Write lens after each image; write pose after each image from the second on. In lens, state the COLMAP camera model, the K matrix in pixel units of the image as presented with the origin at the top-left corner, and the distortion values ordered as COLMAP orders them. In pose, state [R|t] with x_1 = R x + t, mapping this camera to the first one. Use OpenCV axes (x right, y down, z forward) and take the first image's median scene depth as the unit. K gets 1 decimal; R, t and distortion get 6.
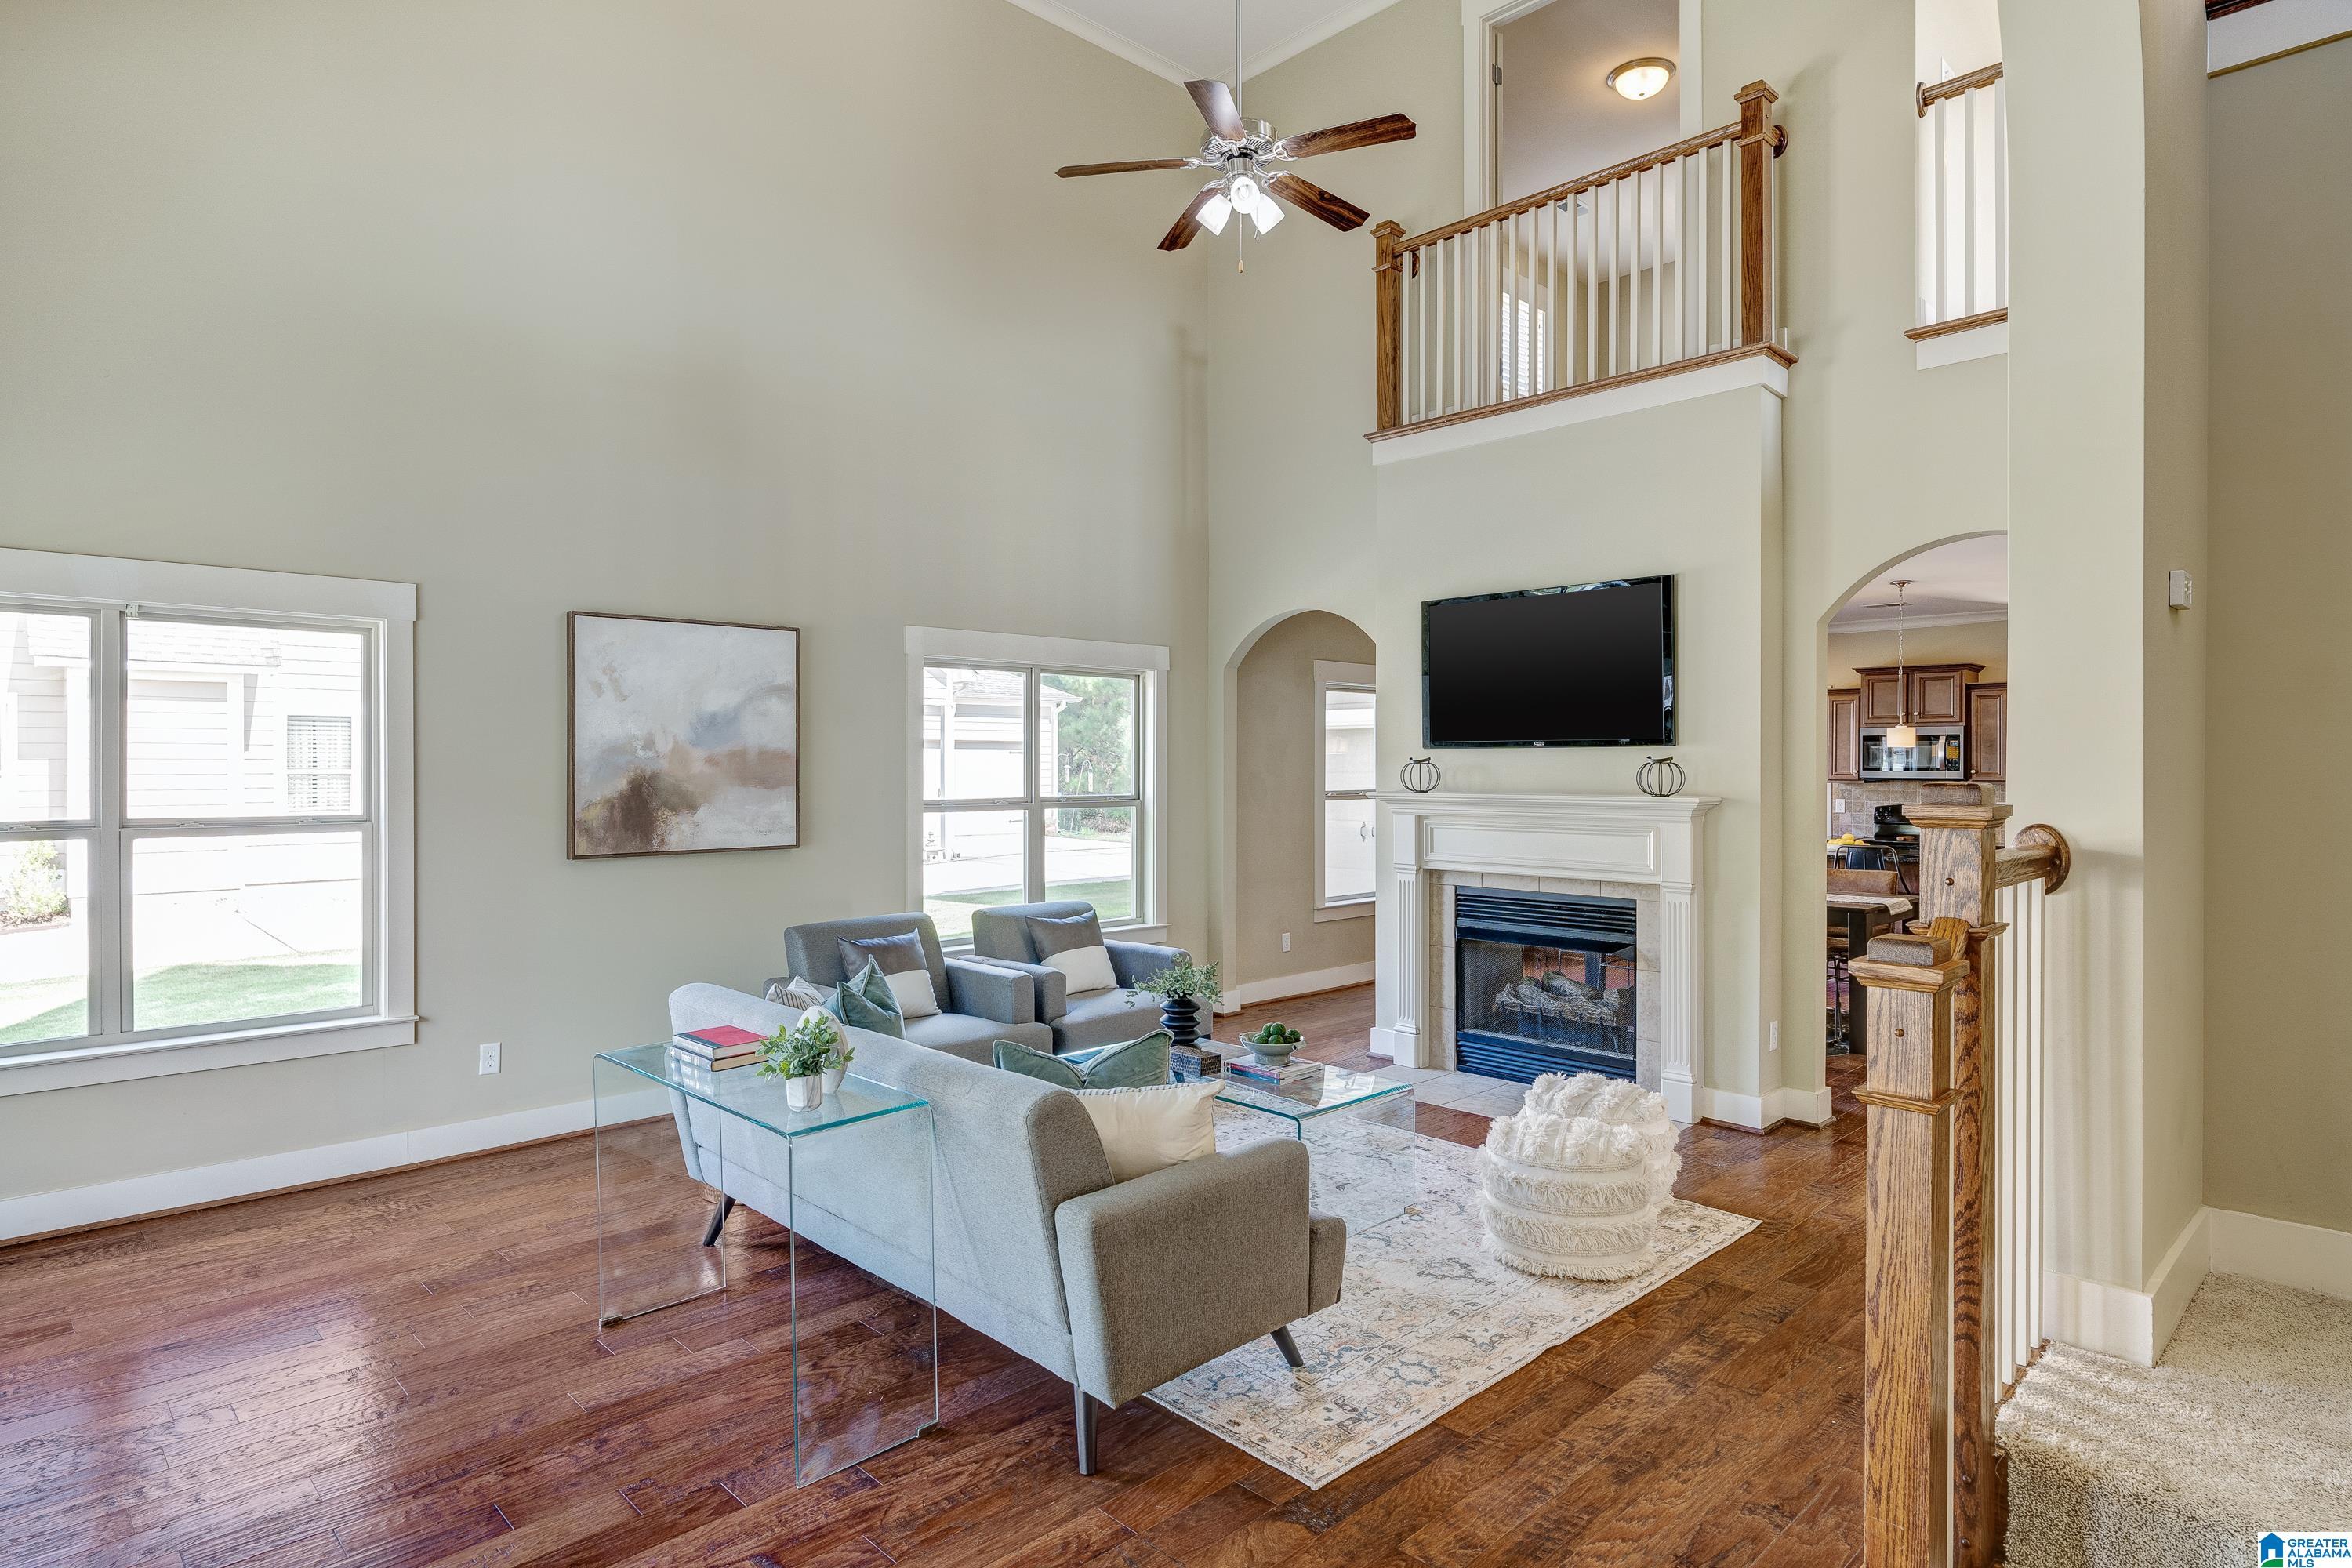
lens RADIAL K [[1280.0, 0, 1168.6], [0, 1280.0, 766.1], [0, 0, 1]] dist [-0.014110, -0.000184]
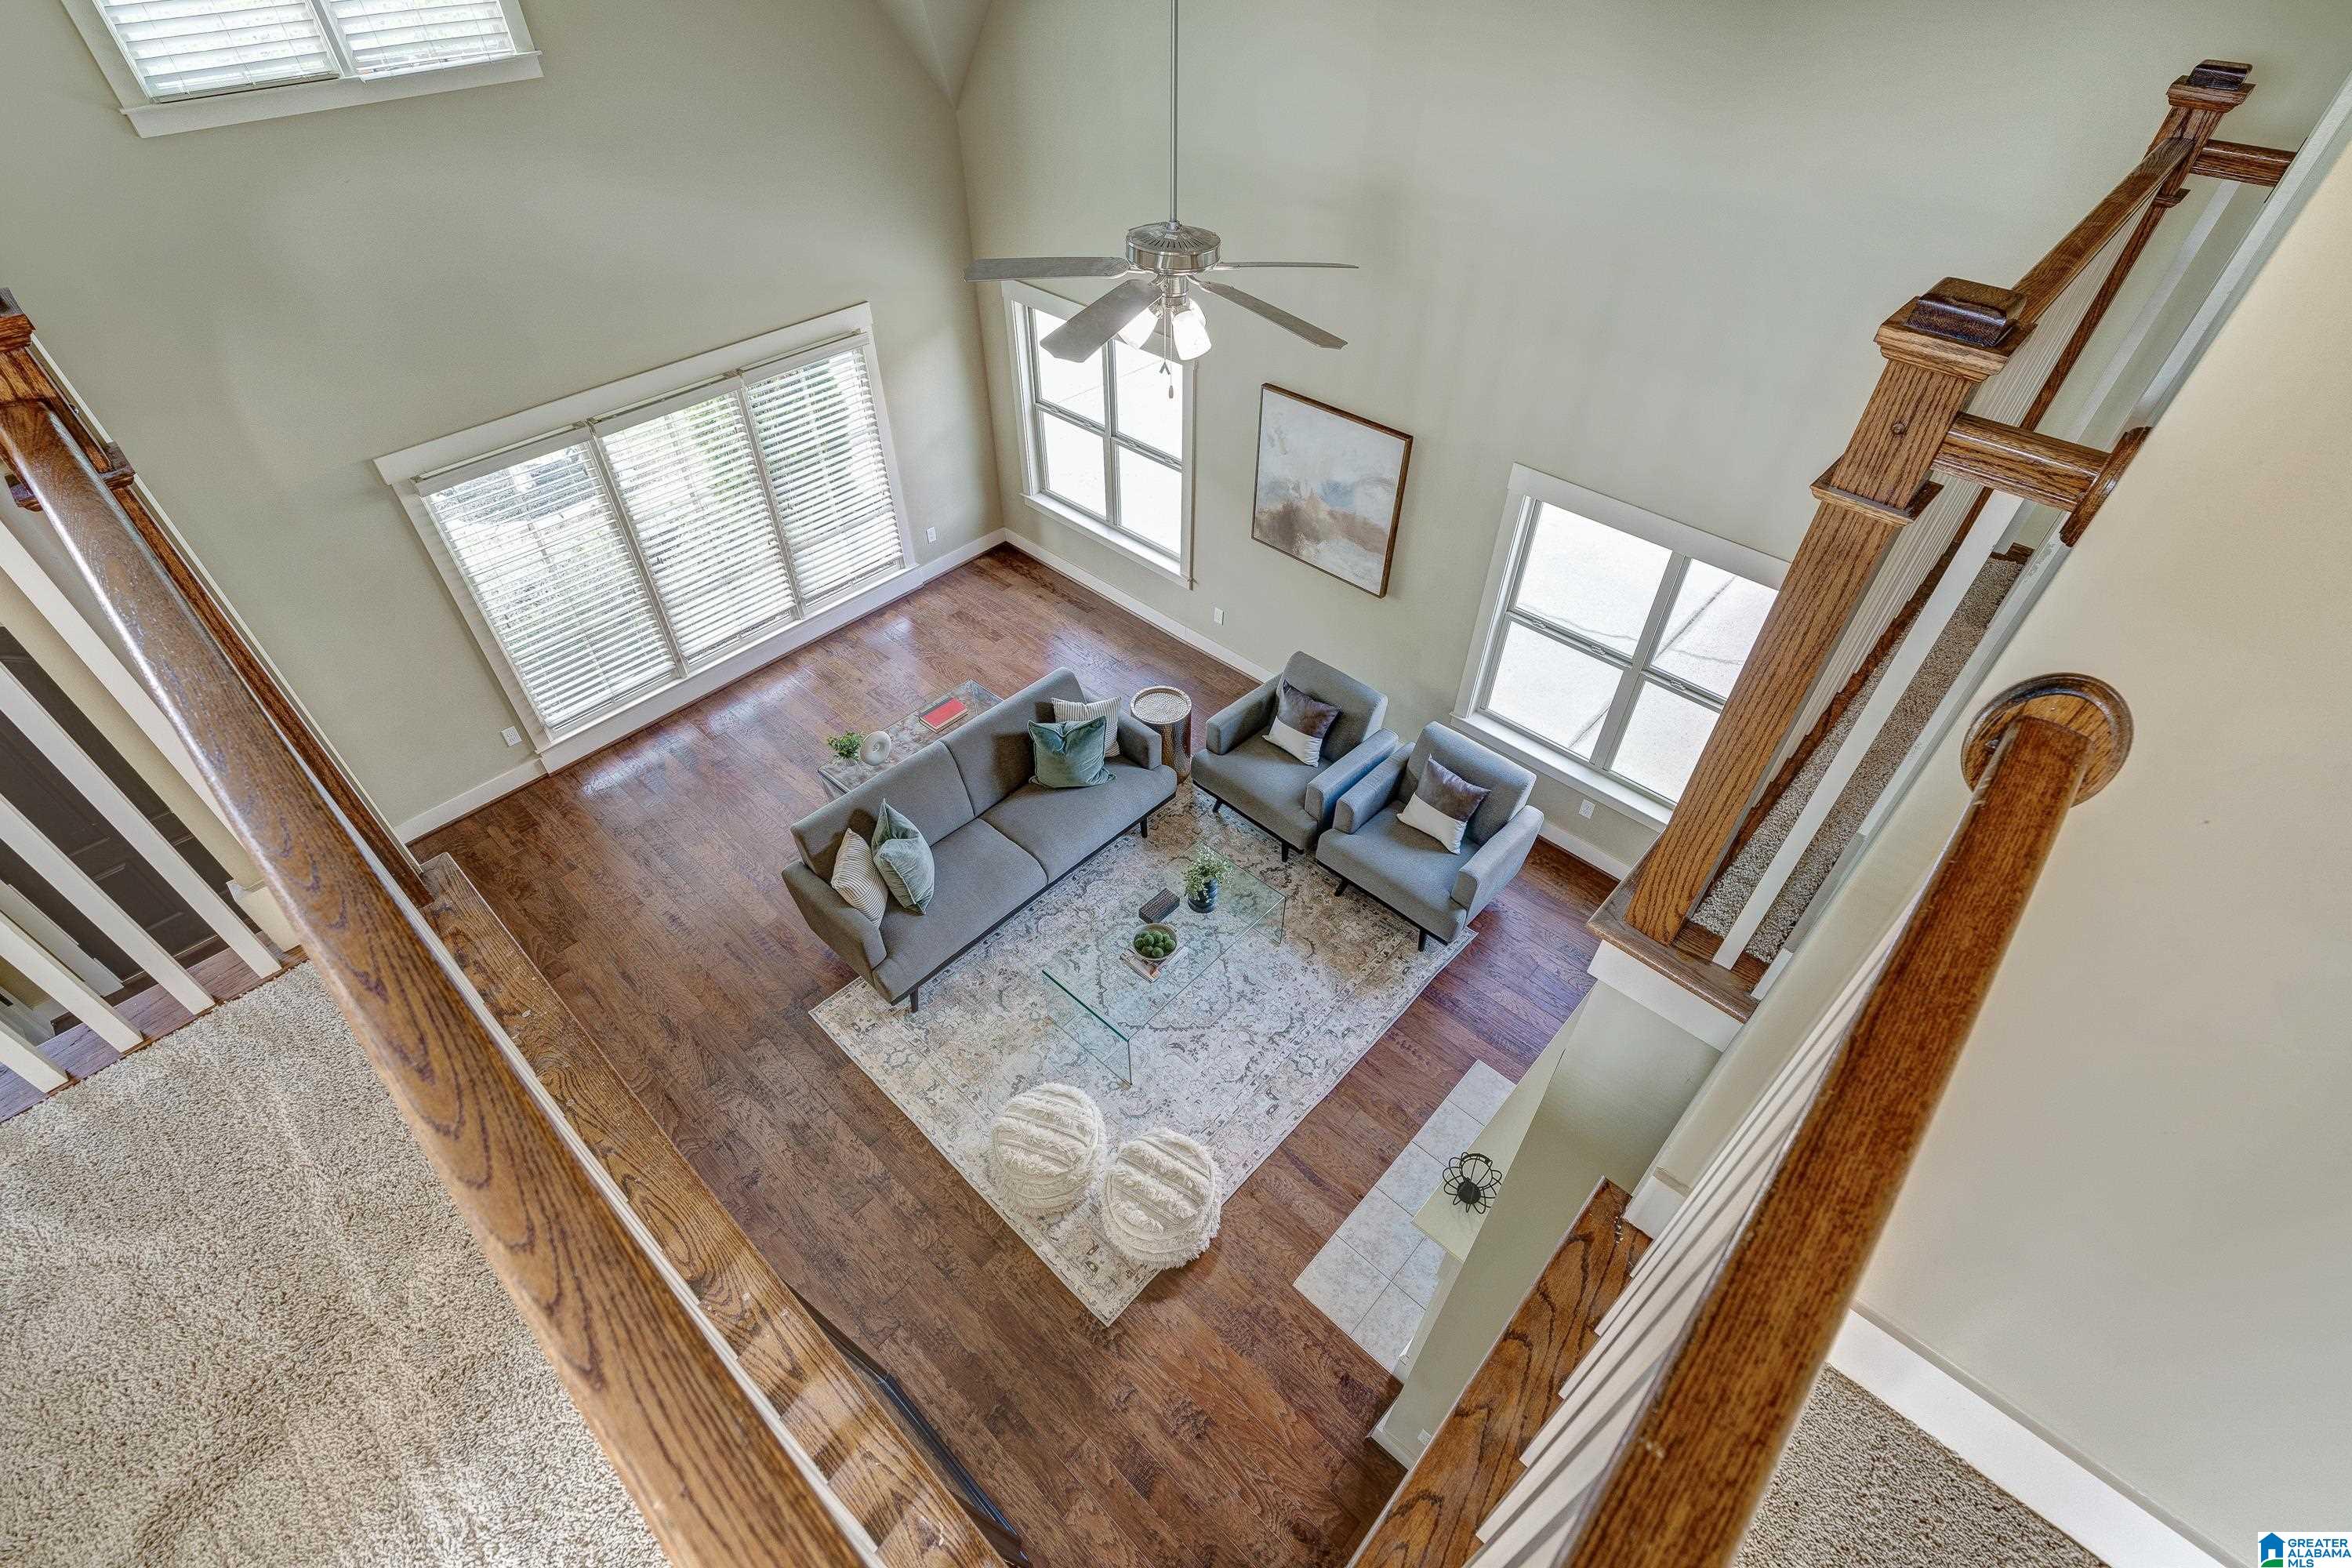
lens RADIAL K [[1071.3, 0, 1181.8], [0, 1071.3, 778.4], [0, 0, 1]] dist [-0.001253, -0.000716]
pose [[0.062094, 0.688800, -0.722287, 0.585636], [-0.009923, 0.724074, 0.689651, -0.529103], [0.998021, -0.035656, 0.051796, 0.700162]]
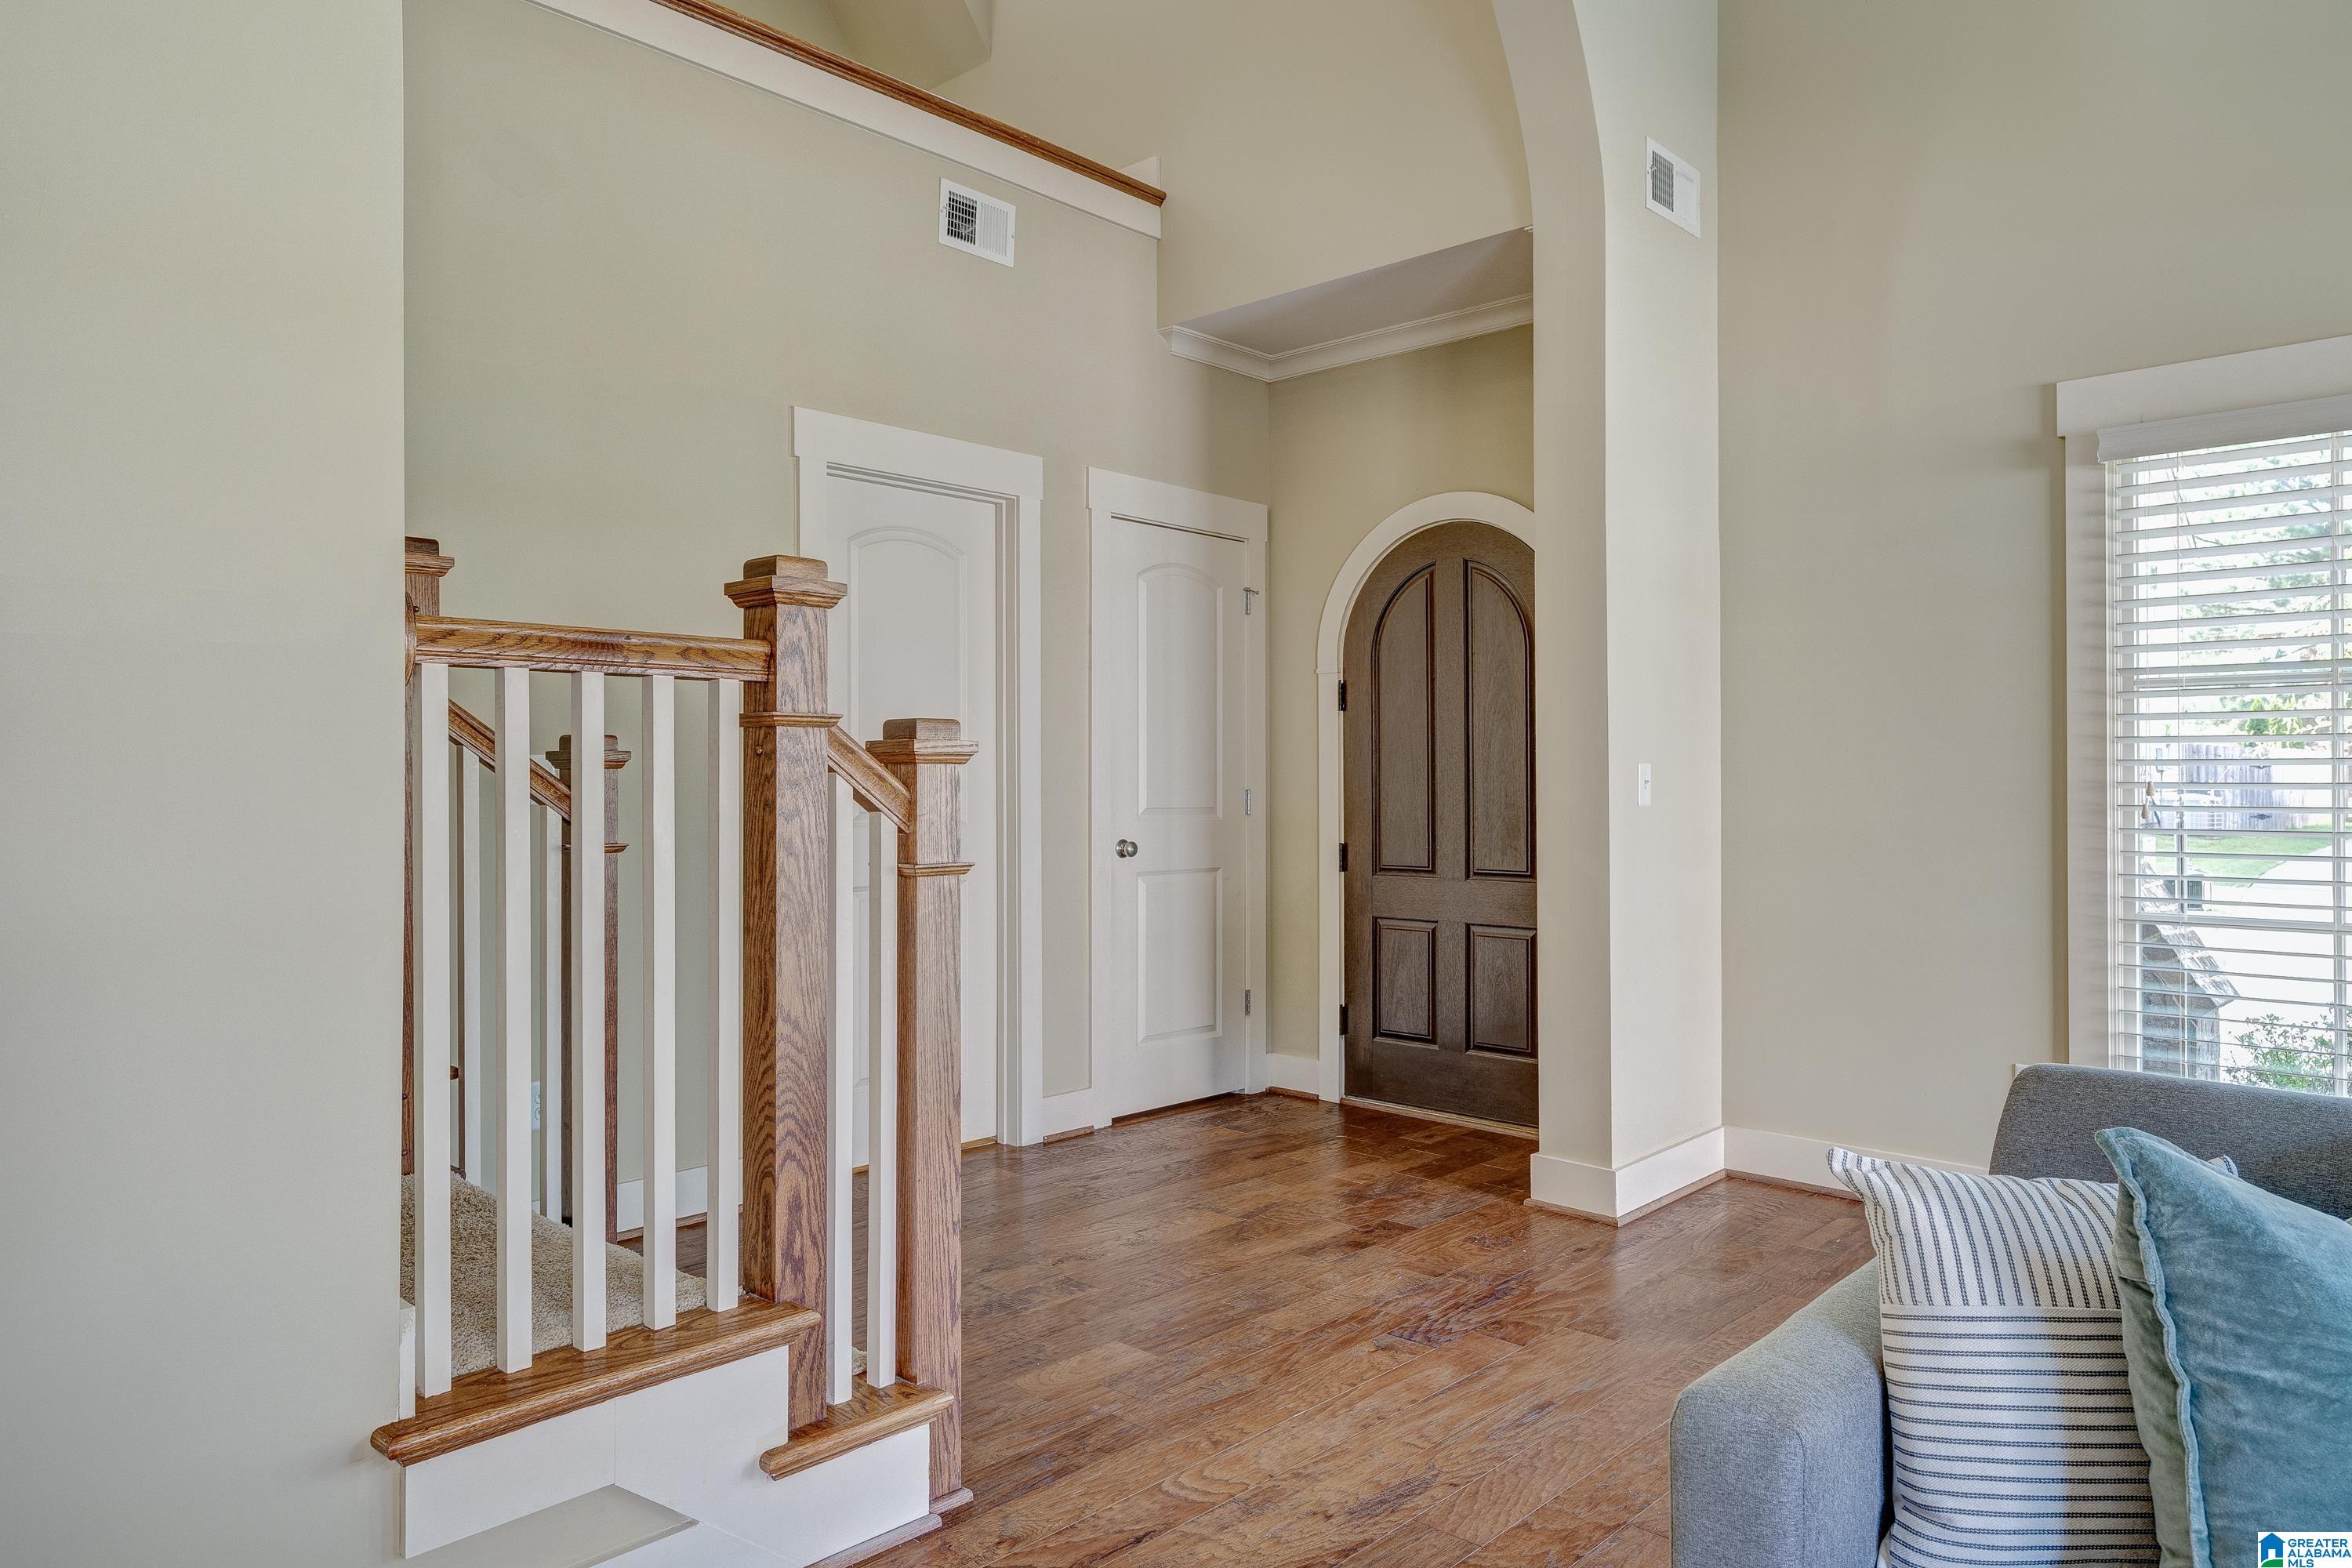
lens RADIAL K [[1520.8, 0, 1170.0], [0, 1520.8, 781.5], [0, 0, 1]] dist [0.003287, -0.000355]
pose [[-0.998486, 0.003170, -0.054906, 0.137234], [0.003149, 0.999995, 0.000474, 0.055081], [0.054908, 0.000300, -0.998491, 0.706175]]
